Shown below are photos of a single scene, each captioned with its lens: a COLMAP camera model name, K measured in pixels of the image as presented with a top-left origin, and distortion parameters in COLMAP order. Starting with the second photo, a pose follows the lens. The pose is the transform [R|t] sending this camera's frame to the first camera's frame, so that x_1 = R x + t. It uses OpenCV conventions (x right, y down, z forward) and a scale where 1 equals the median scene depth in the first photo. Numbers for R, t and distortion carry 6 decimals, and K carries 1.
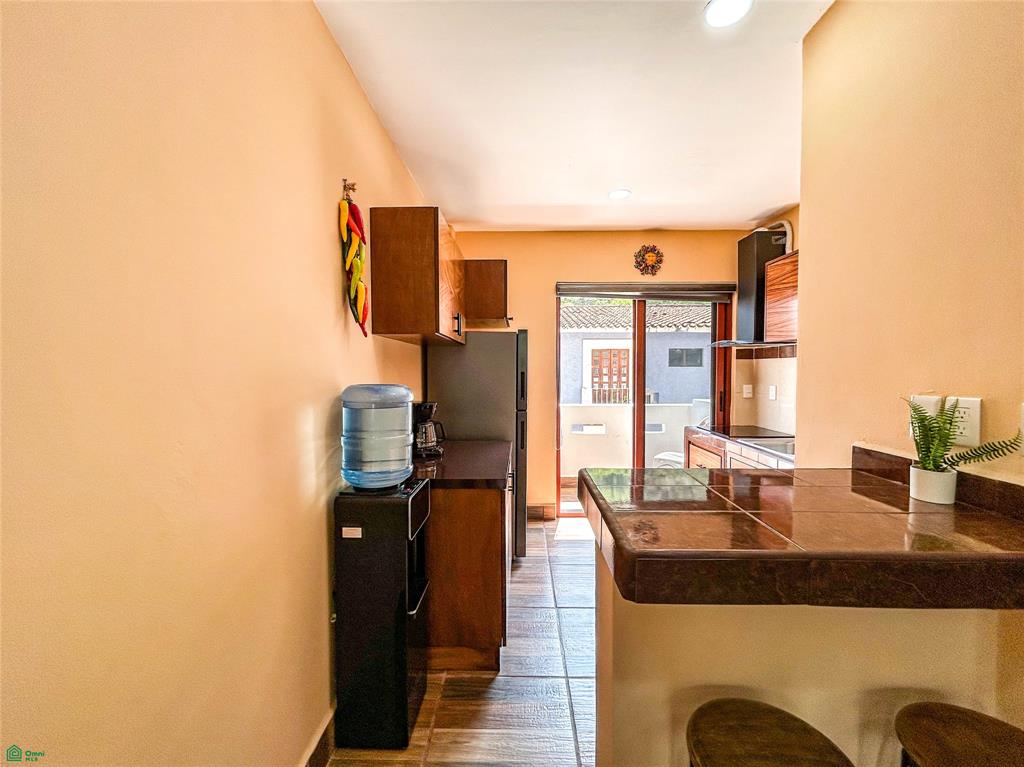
lens RADIAL K [[416.3, 0, 513.7], [0, 416.3, 384.8], [0, 0, 1]] dist [-0.001461, -0.000035]
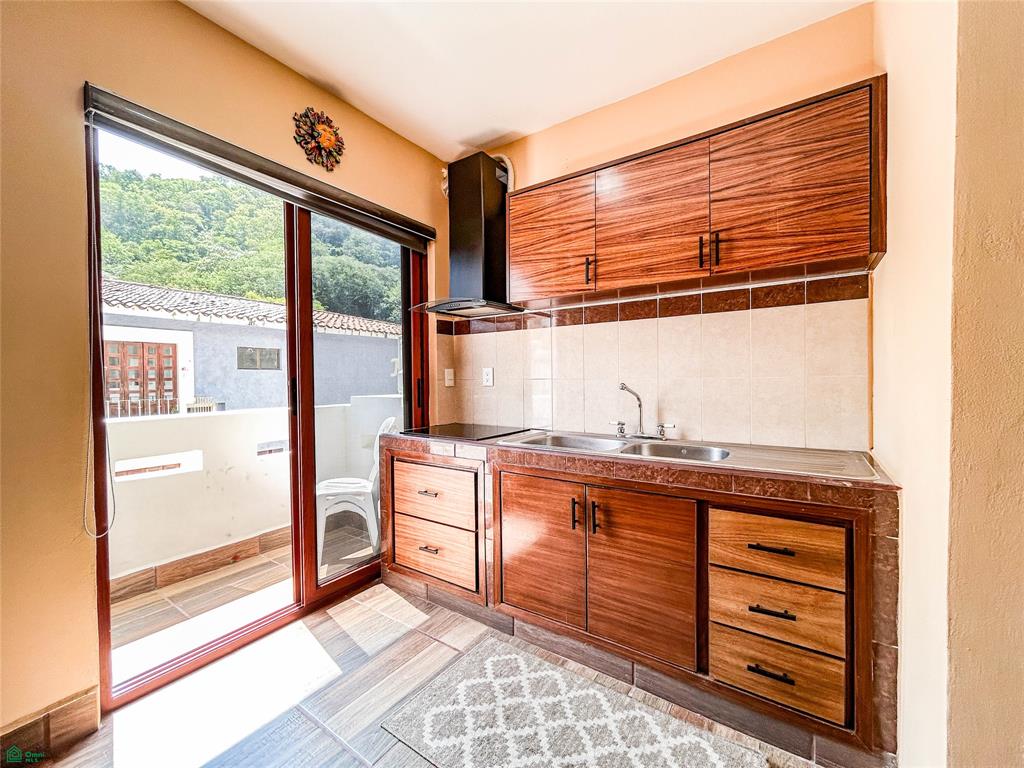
lens RADIAL K [[416.3, 0, 513.7], [0, 416.3, 385.3], [0, 0, 1]] dist [-0.001461, -0.000035]
pose [[0.551958, -0.018574, 0.833665, 0.001419], [0.037696, 0.999286, -0.002694, 0.035944], [-0.833020, 0.032913, 0.552263, 0.493720]]
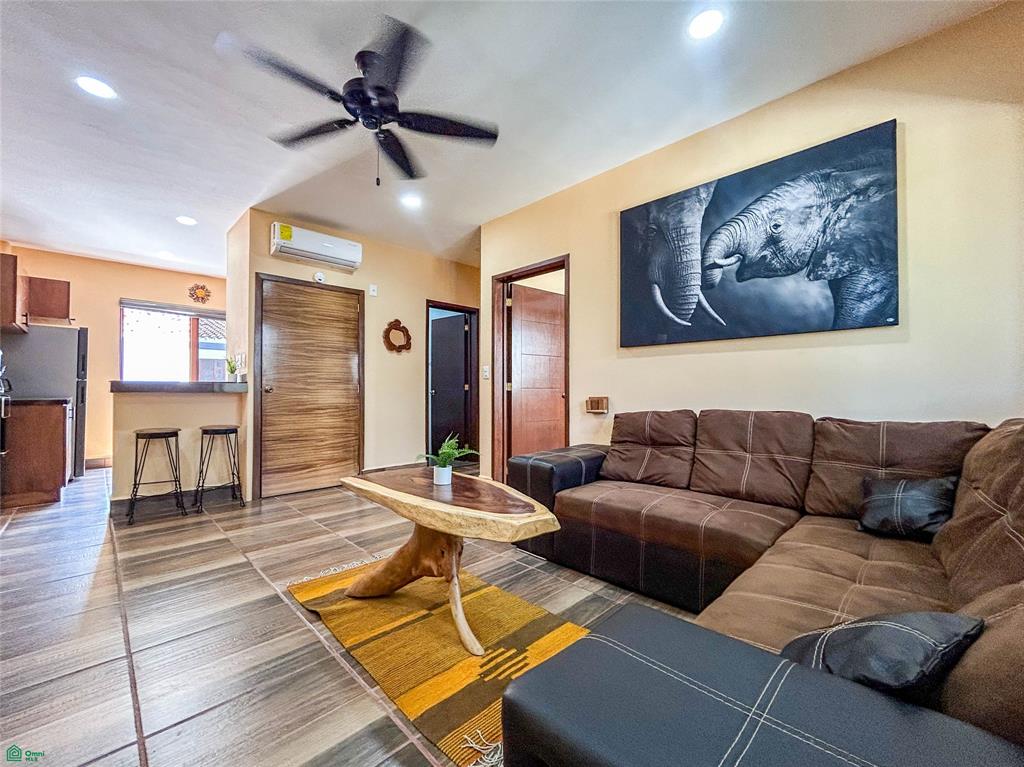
lens RADIAL K [[416.3, 0, 513.7], [0, 416.3, 384.8], [0, 0, 1]] dist [-0.001461, -0.000035]
pose [[0.689662, 0.015406, 0.723967, 0.006546], [0.019673, 0.999006, -0.040000, 0.134992], [-0.723864, 0.041830, 0.688674, -0.946818]]
